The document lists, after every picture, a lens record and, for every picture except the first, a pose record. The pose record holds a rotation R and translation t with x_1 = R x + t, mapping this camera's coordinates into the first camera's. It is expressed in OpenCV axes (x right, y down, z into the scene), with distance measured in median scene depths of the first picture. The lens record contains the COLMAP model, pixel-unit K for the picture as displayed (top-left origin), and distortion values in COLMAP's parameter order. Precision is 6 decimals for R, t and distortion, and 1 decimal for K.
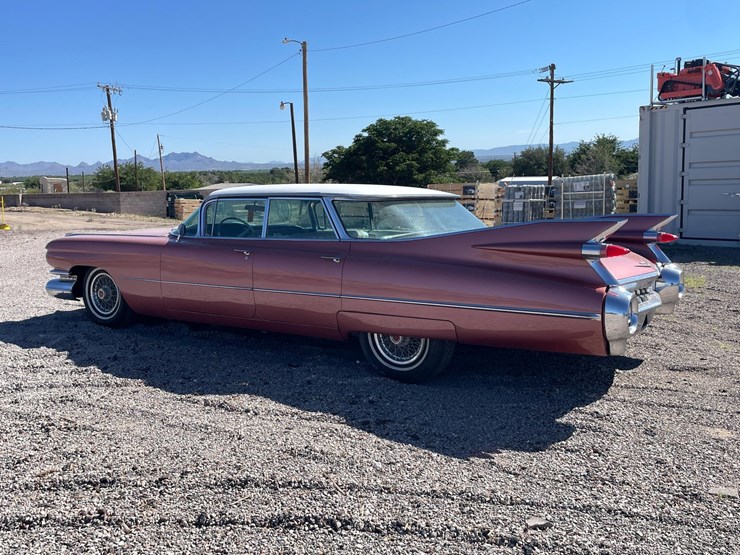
lens RADIAL K [[661.8, 0, 370.0], [0, 661.8, 277.5], [0, 0, 1]] dist [0.098531, -0.145465]
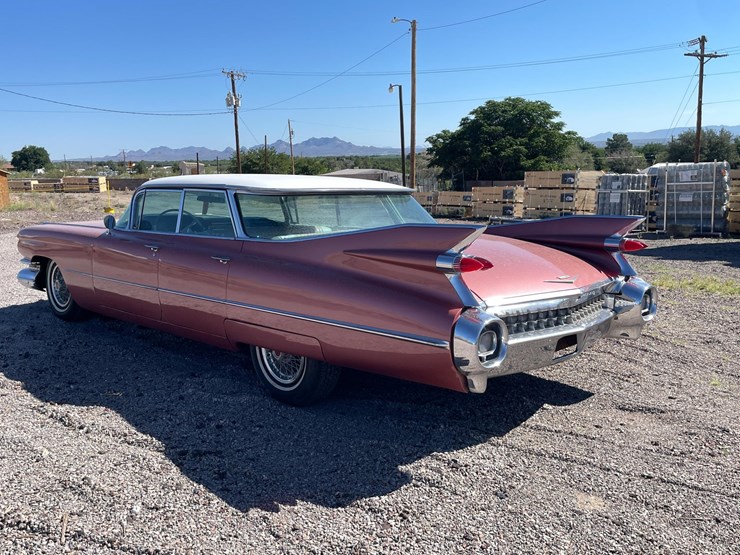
lens RADIAL K [[687.4, 0, 382.3], [0, 687.4, 274.3], [0, 0, 1]] dist [0.091921, -0.142035]
pose [[0.982523, 0.034952, -0.182832, 0.091393], [-0.032936, 0.999359, 0.014052, -0.008075], [0.183205, -0.007784, 0.983044, 0.035521]]
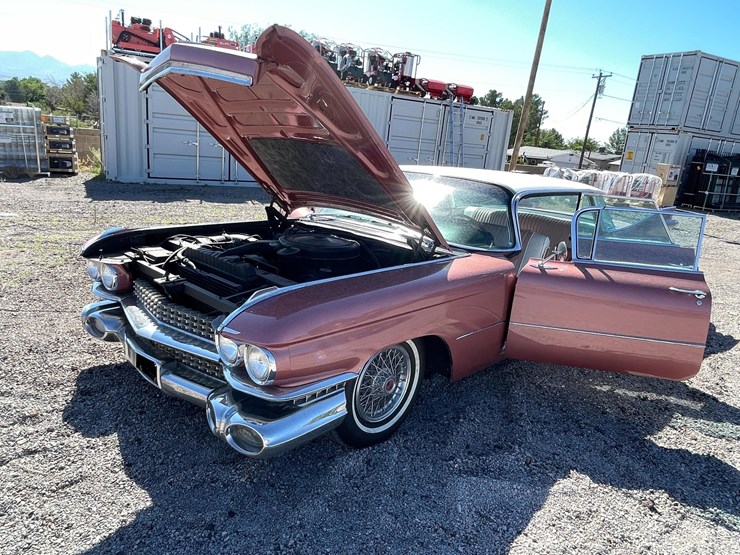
lens RADIAL K [[514.5, 0, 370.0], [0, 514.5, 277.5], [0, 0, 1]] dist [0.001186, 0.001884]
pose [[0.200343, -0.218293, 0.955097, -0.288268], [0.037845, 0.975858, 0.215100, -0.053861], [-0.978995, -0.006948, 0.203767, 0.348515]]
